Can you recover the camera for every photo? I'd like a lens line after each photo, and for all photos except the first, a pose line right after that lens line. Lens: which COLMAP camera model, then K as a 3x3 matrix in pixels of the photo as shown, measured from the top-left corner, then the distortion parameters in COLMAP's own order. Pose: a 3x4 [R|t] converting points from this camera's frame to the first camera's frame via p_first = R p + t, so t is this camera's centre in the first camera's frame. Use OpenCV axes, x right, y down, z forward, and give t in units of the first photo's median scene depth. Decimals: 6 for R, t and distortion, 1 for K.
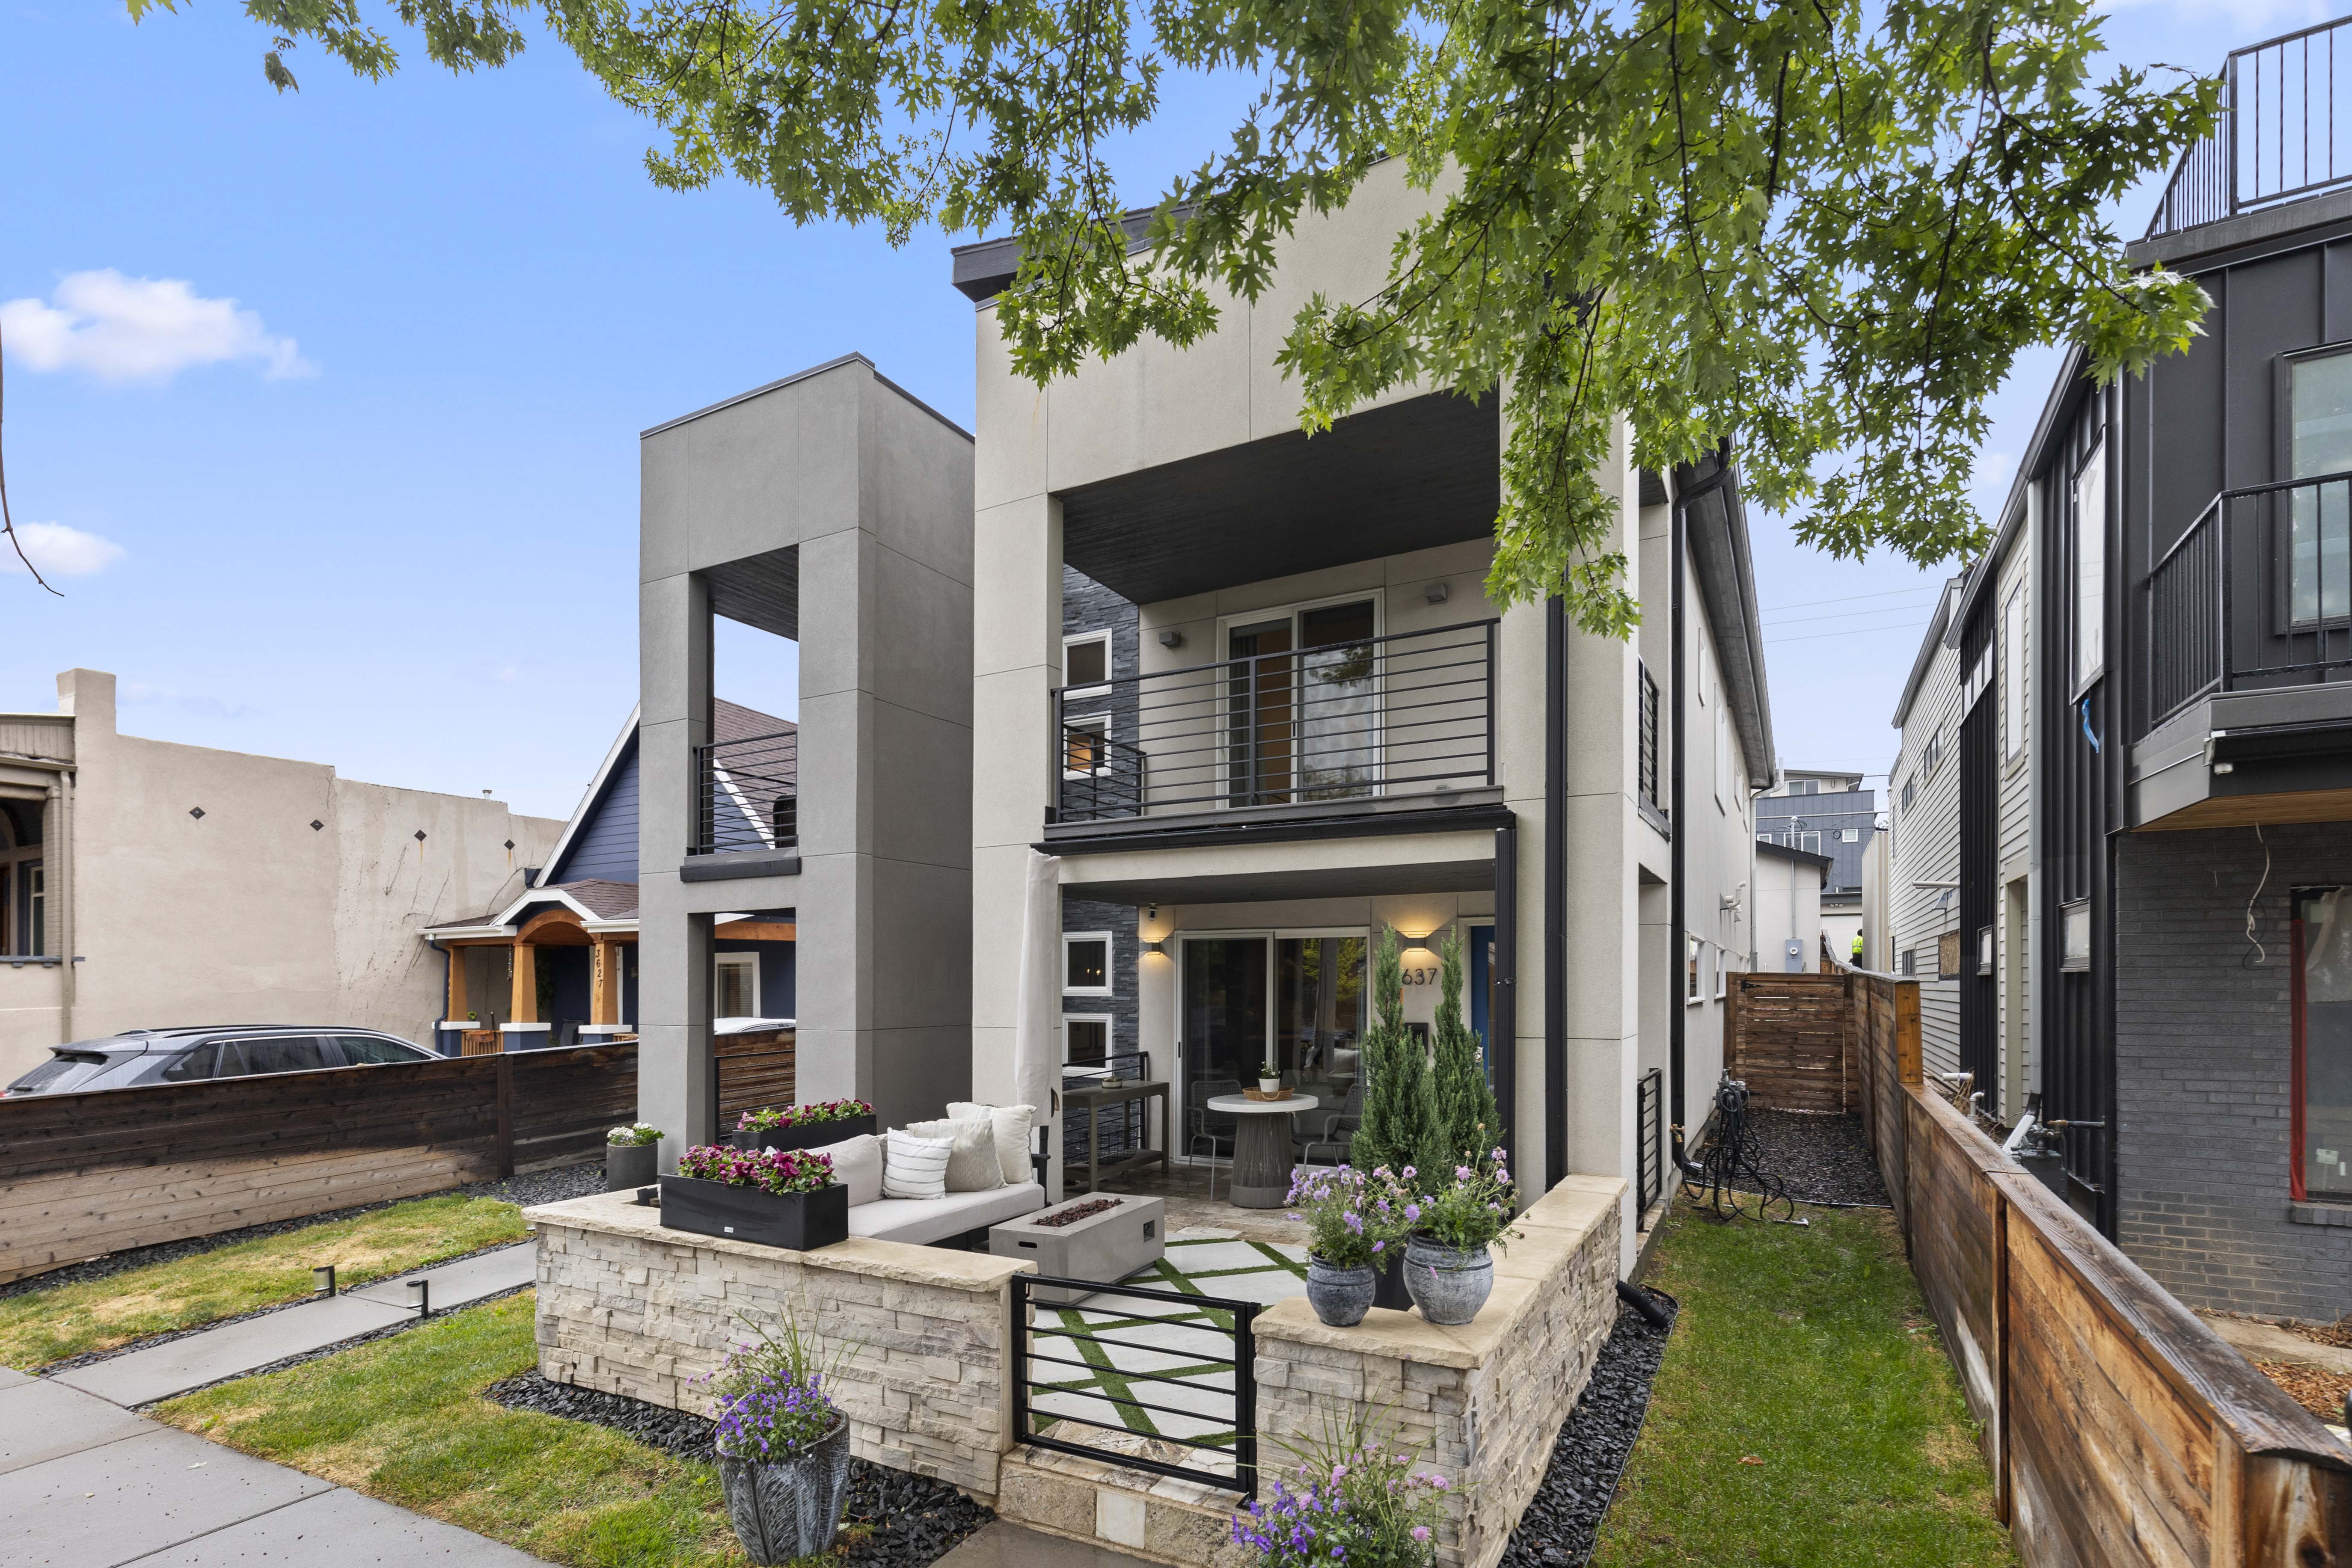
lens RADIAL K [[1081.3, 0, 1167.5], [0, 1081.3, 806.4], [0, 0, 1]] dist [0.007061, -0.000100]
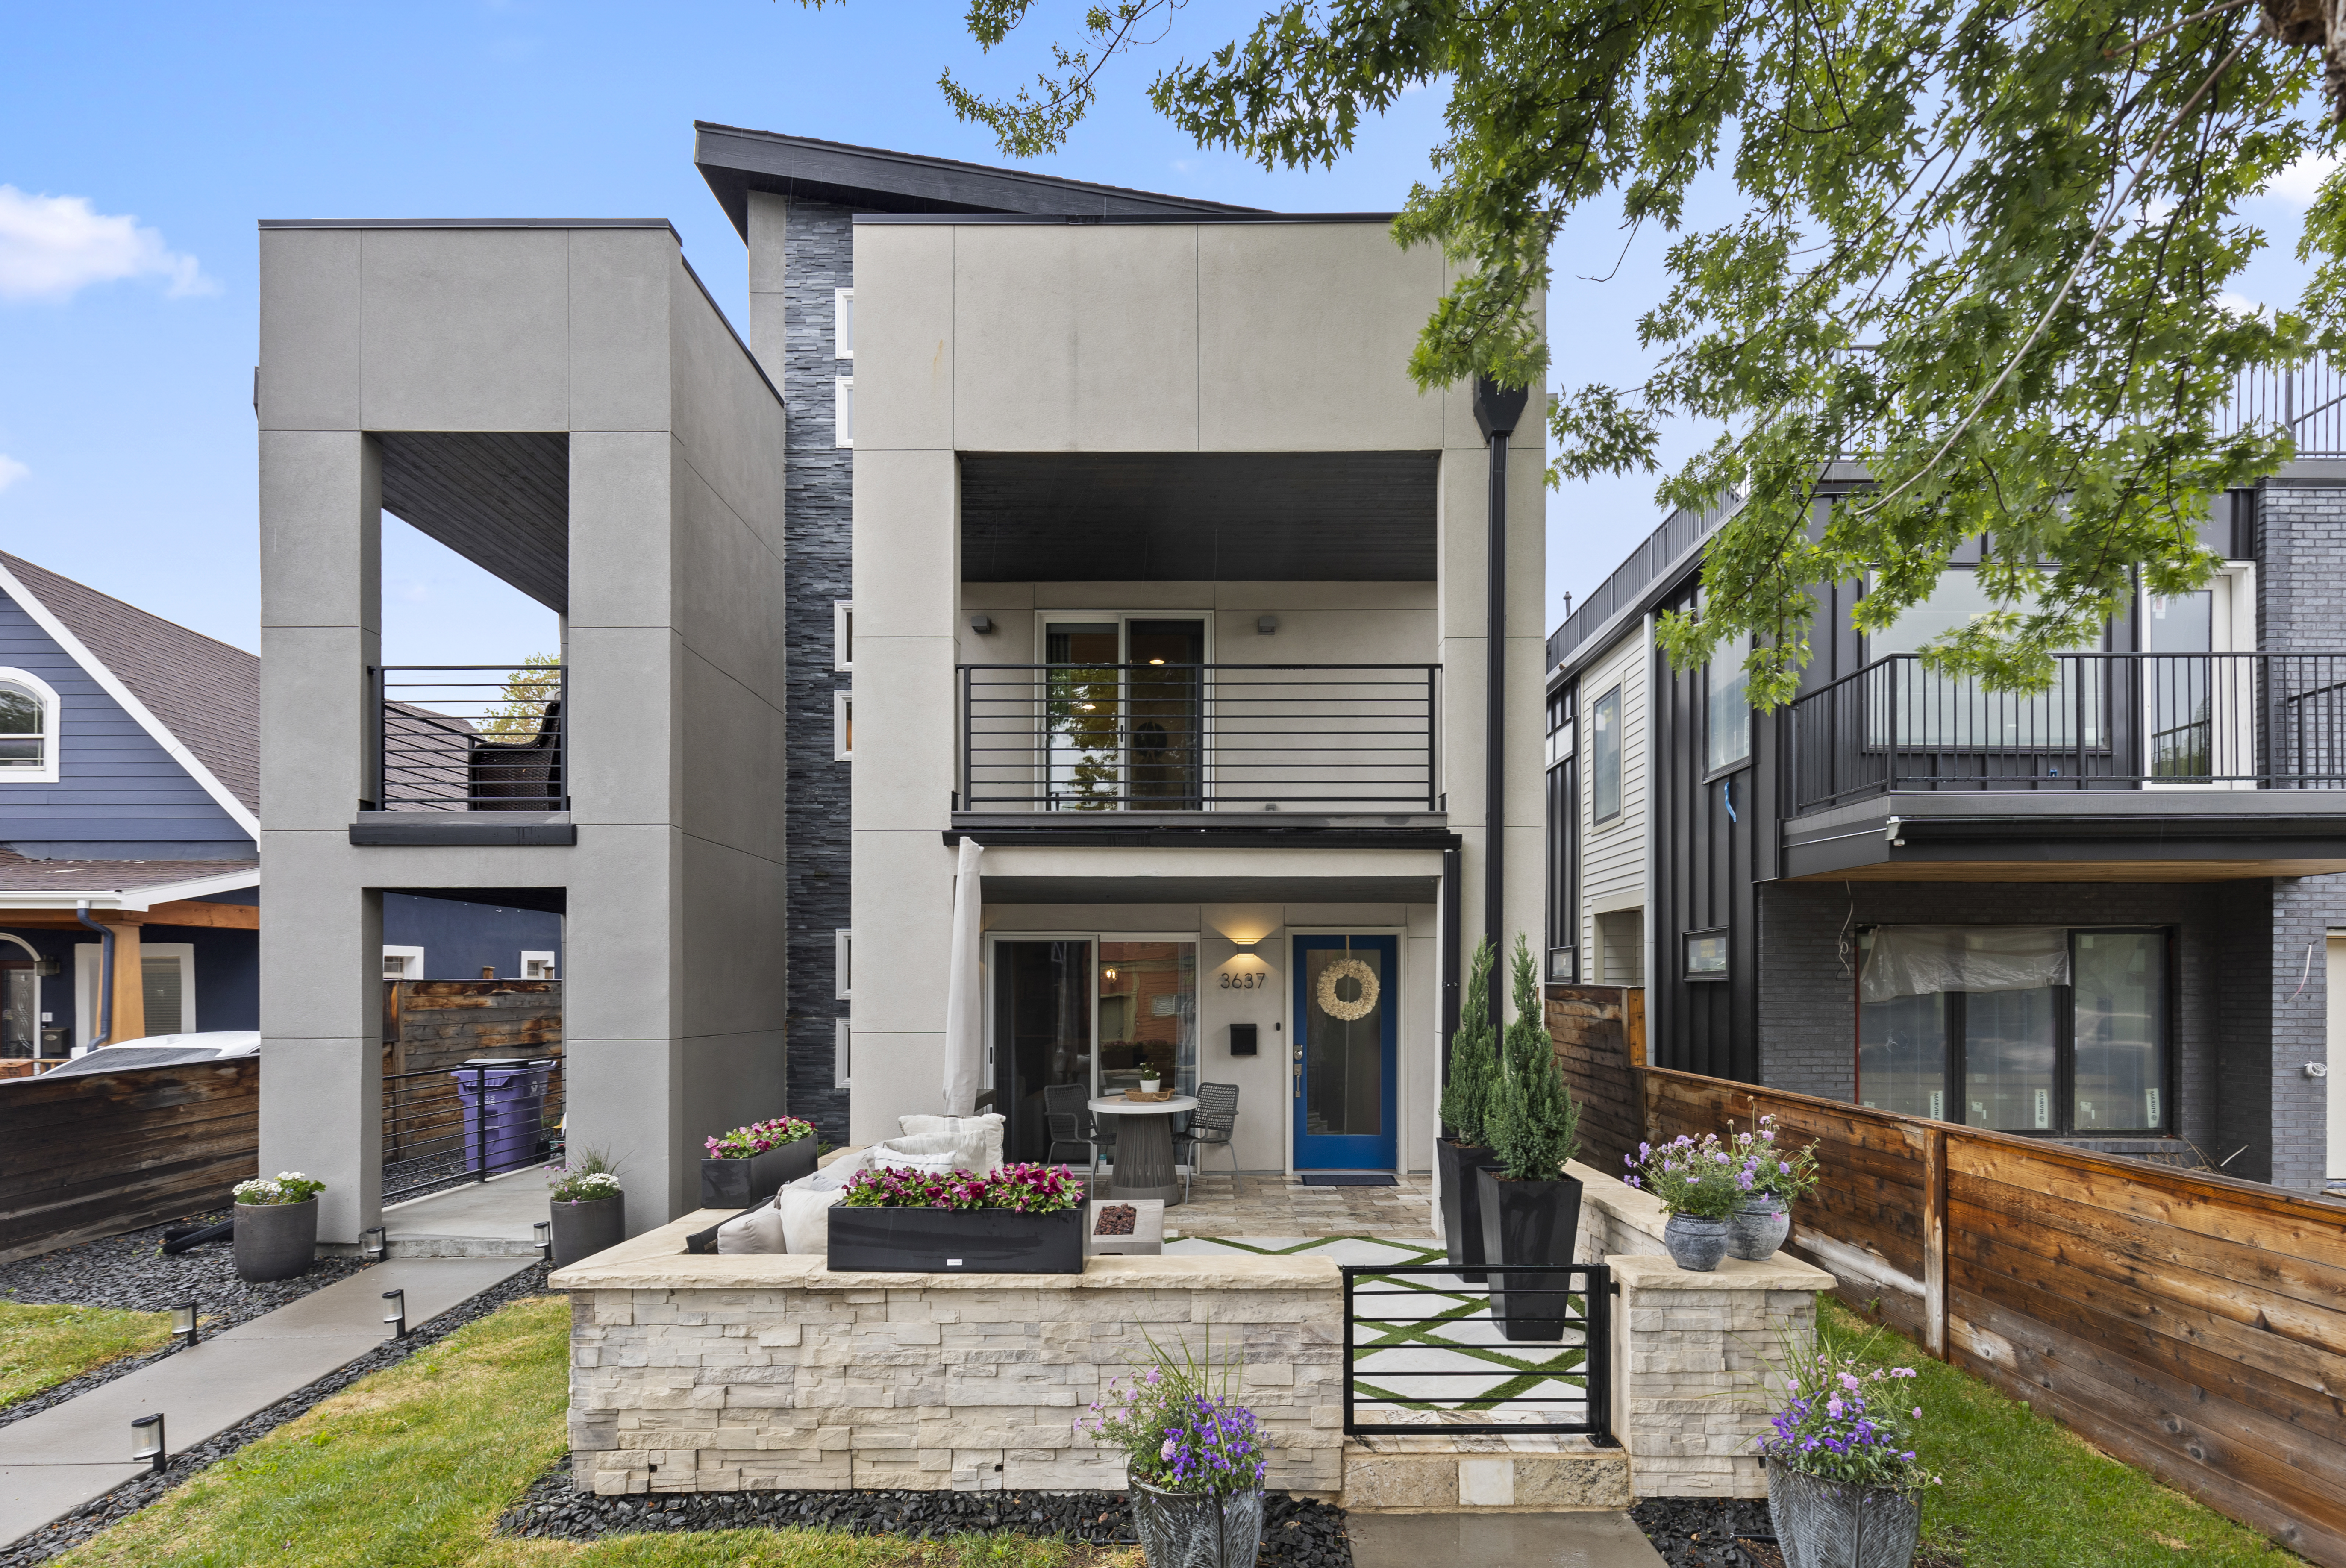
lens RADIAL K [[1095.6, 0, 1173.5], [0, 1095.6, 814.0], [0, 0, 1]] dist [0.009834, -0.000995]
pose [[0.883878, 0.080305, 0.460772, -0.605404], [-0.080316, 0.996576, -0.019621, 0.036071], [-0.460771, -0.019665, 0.887301, 0.140437]]
